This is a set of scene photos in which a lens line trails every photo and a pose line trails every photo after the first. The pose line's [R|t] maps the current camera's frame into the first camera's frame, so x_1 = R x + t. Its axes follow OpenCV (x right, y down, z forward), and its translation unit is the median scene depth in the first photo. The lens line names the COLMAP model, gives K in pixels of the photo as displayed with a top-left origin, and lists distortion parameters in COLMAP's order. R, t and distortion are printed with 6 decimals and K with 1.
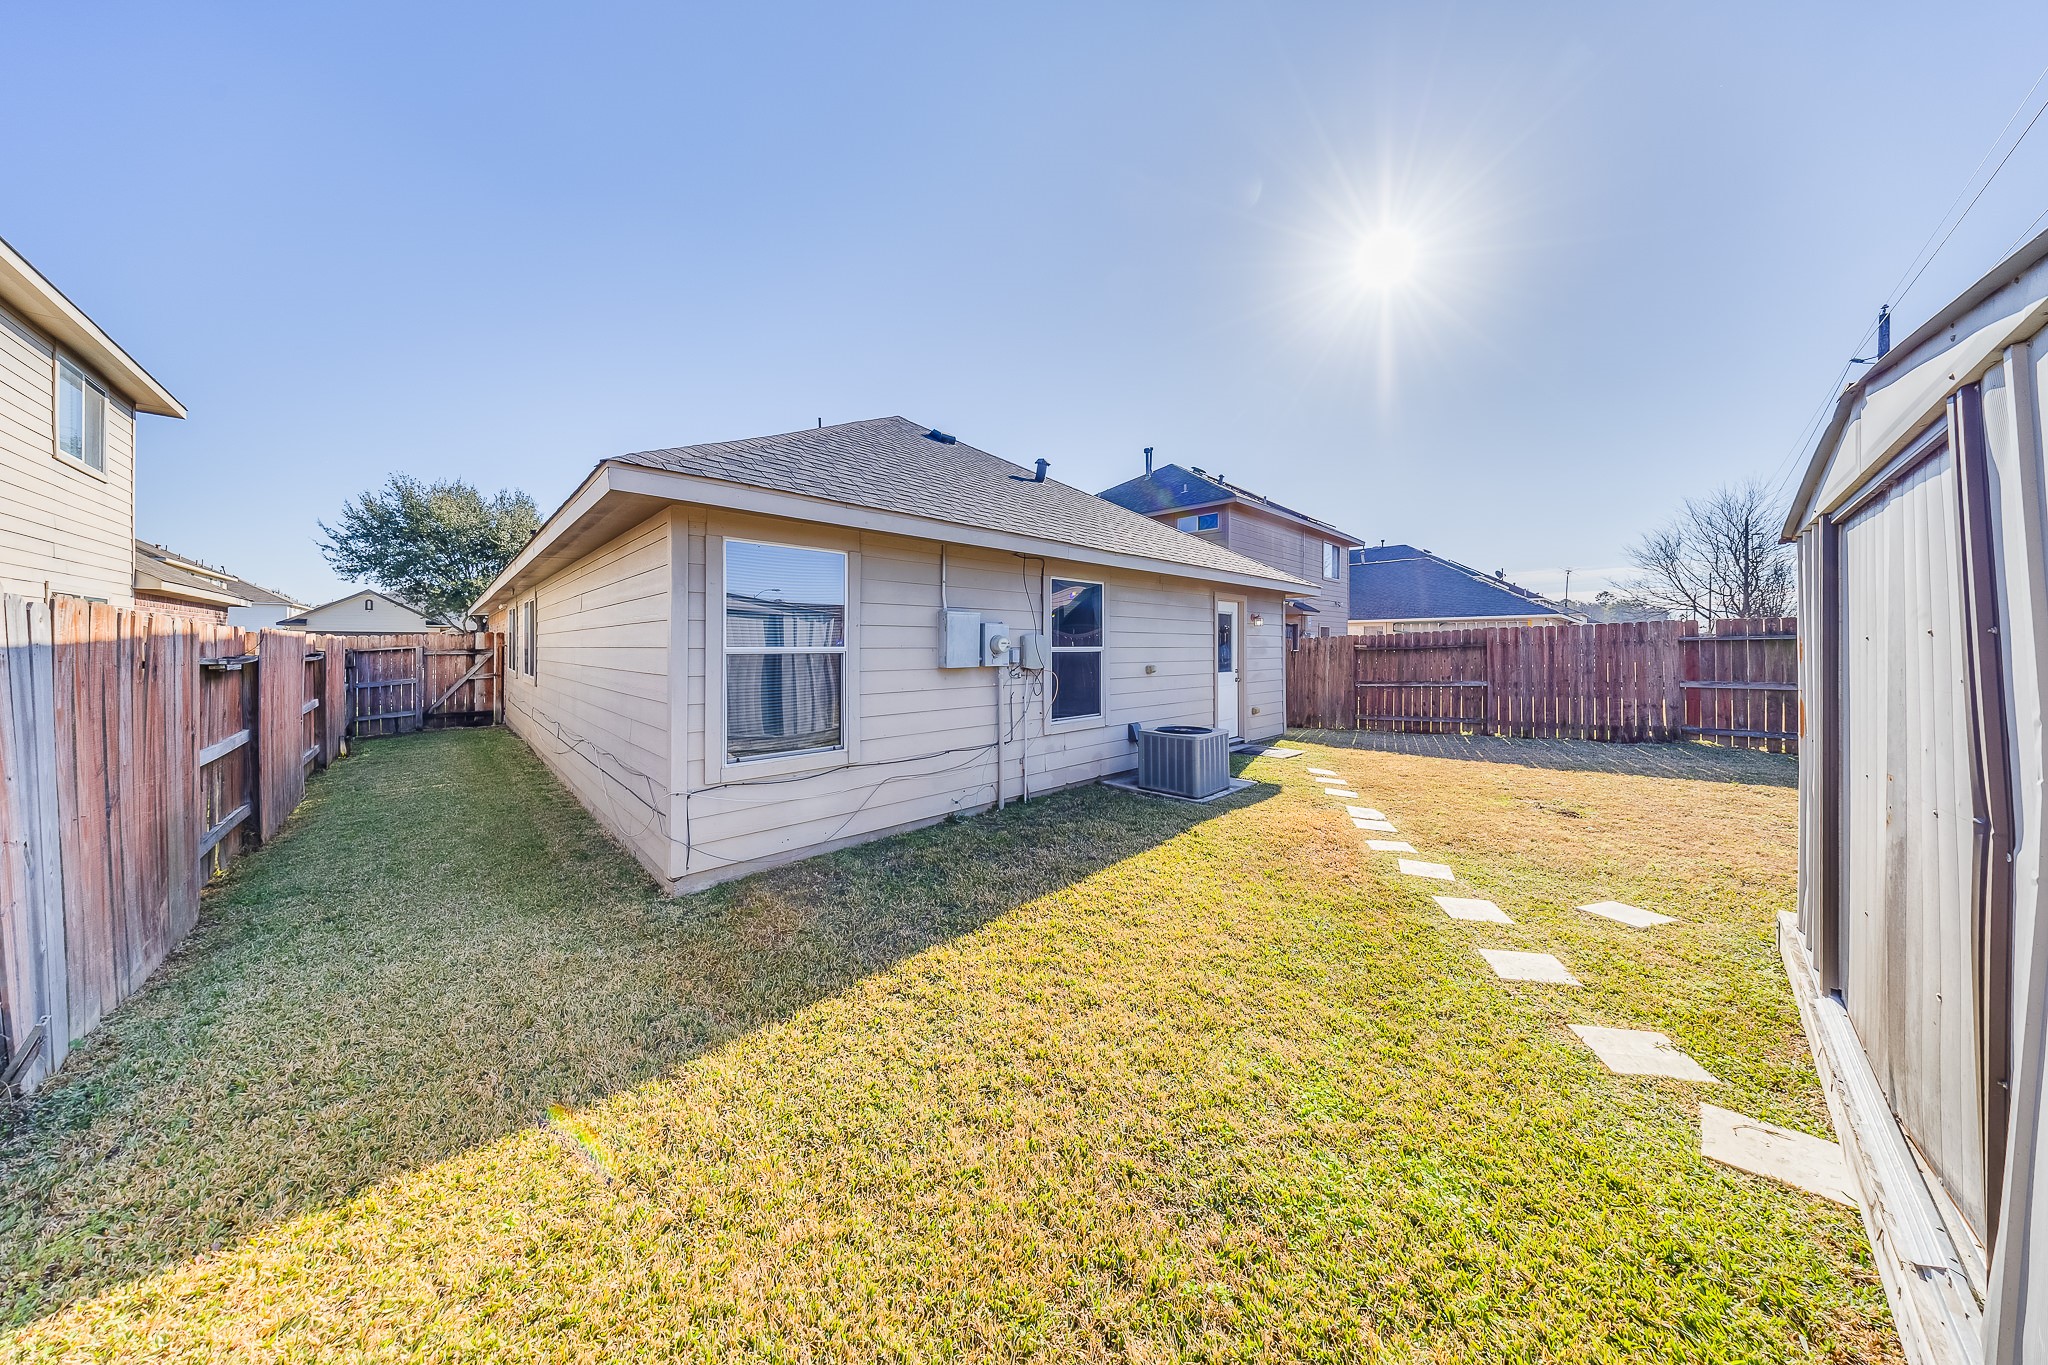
lens RADIAL K [[622.4, 0, 1030.8], [0, 622.4, 646.3], [0, 0, 1]] dist [-0.000001, -0.000001]
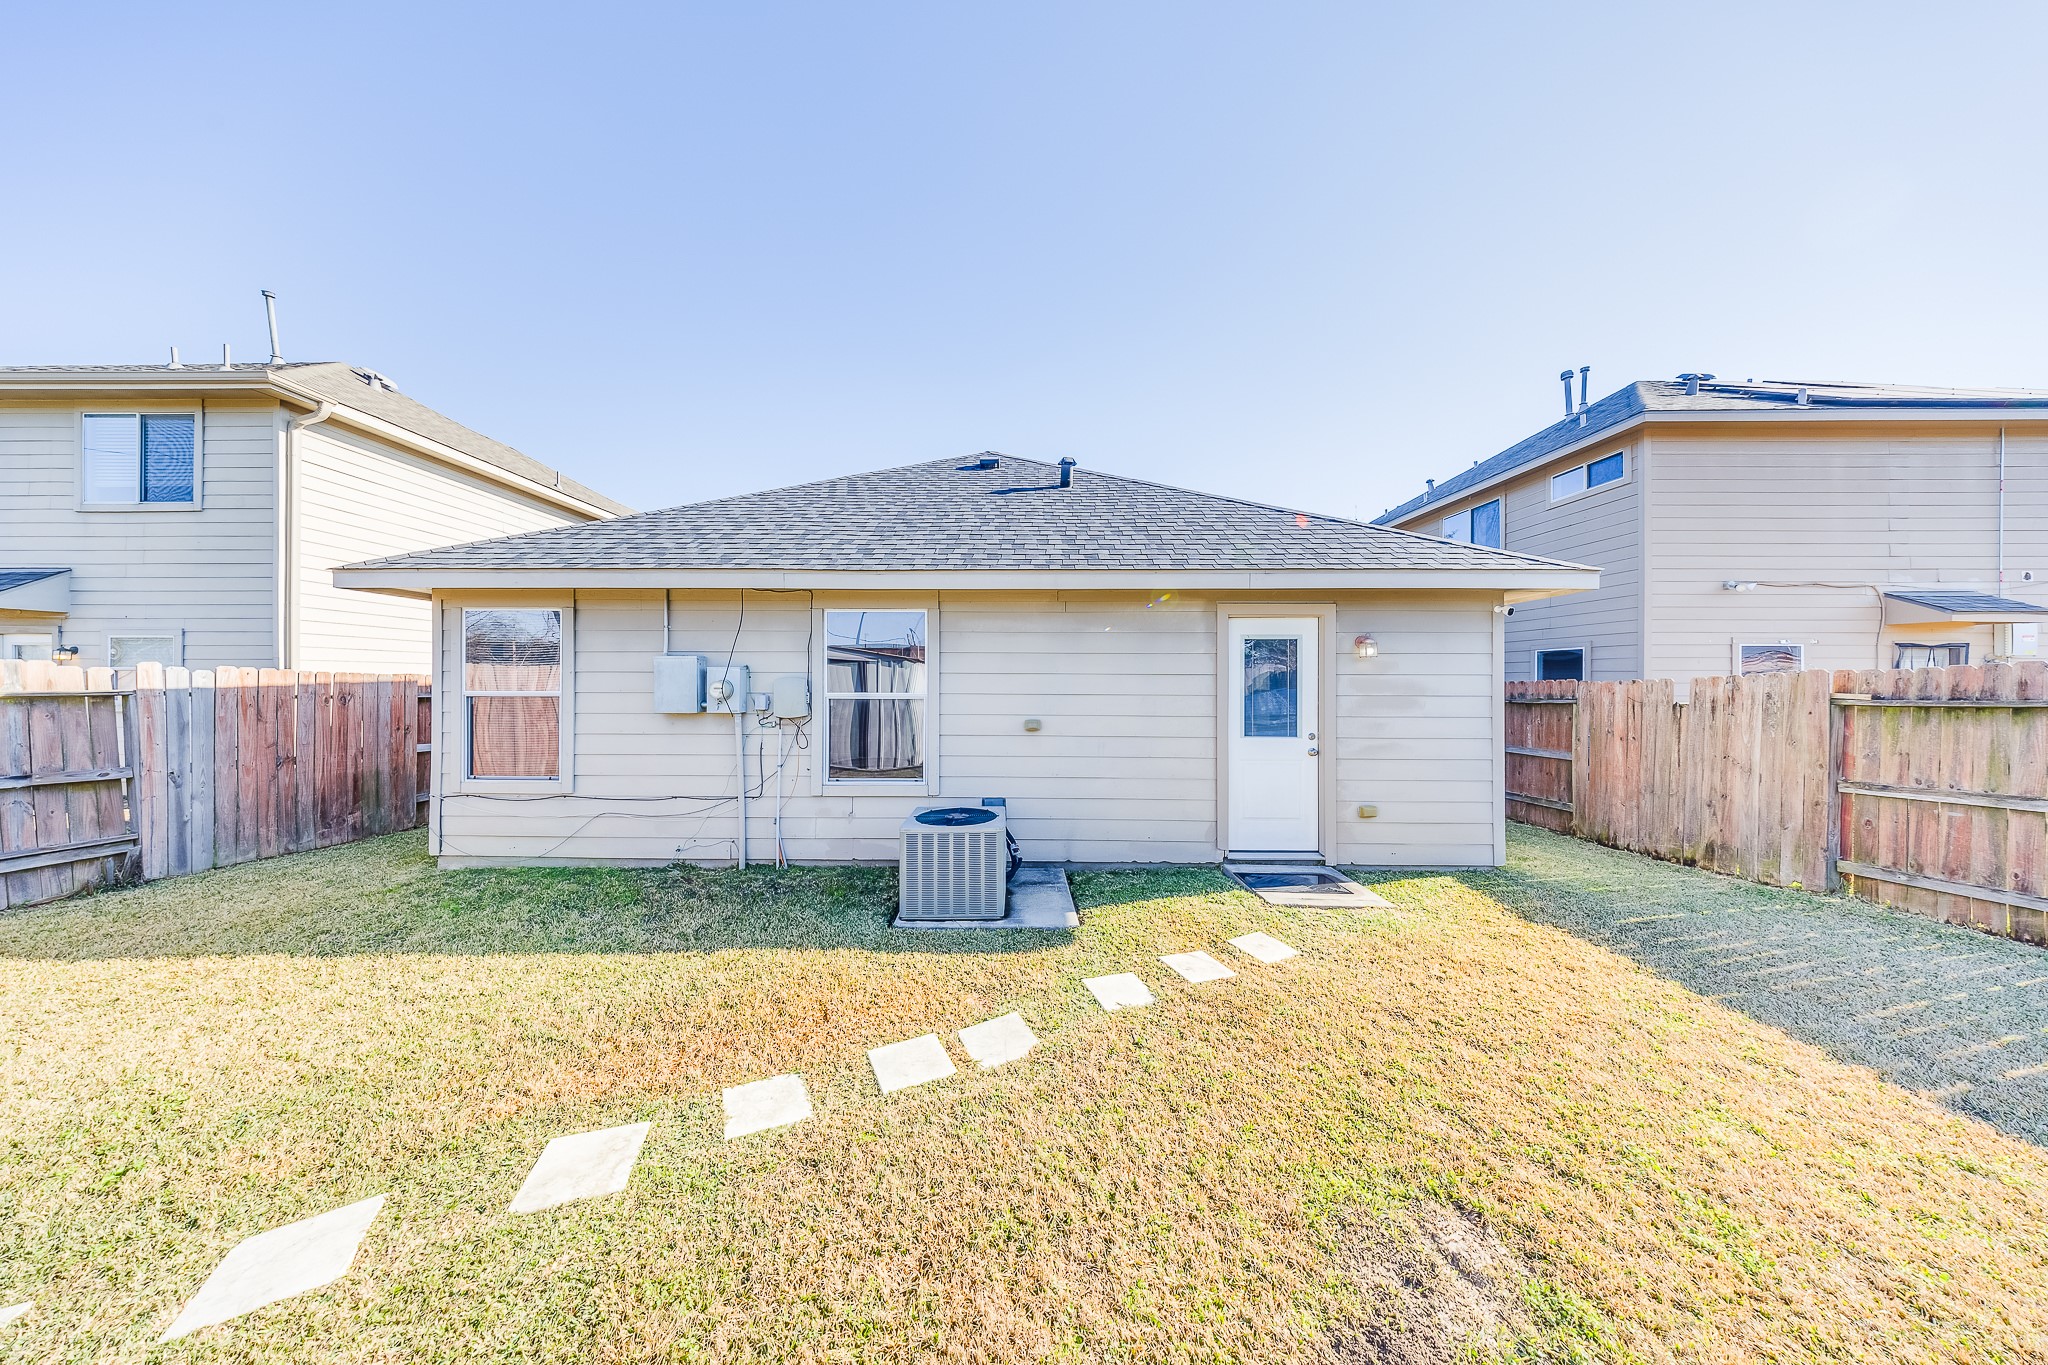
lens RADIAL K [[615.6, 0, 1016.8], [0, 615.6, 679.0], [0, 0, 1]] dist [-0.001862, -0.000064]
pose [[0.688647, -0.008779, -0.725043, 0.608398], [-0.002340, 0.999895, -0.014329, -0.004873], [0.725093, 0.011564, 0.688554, 0.451243]]
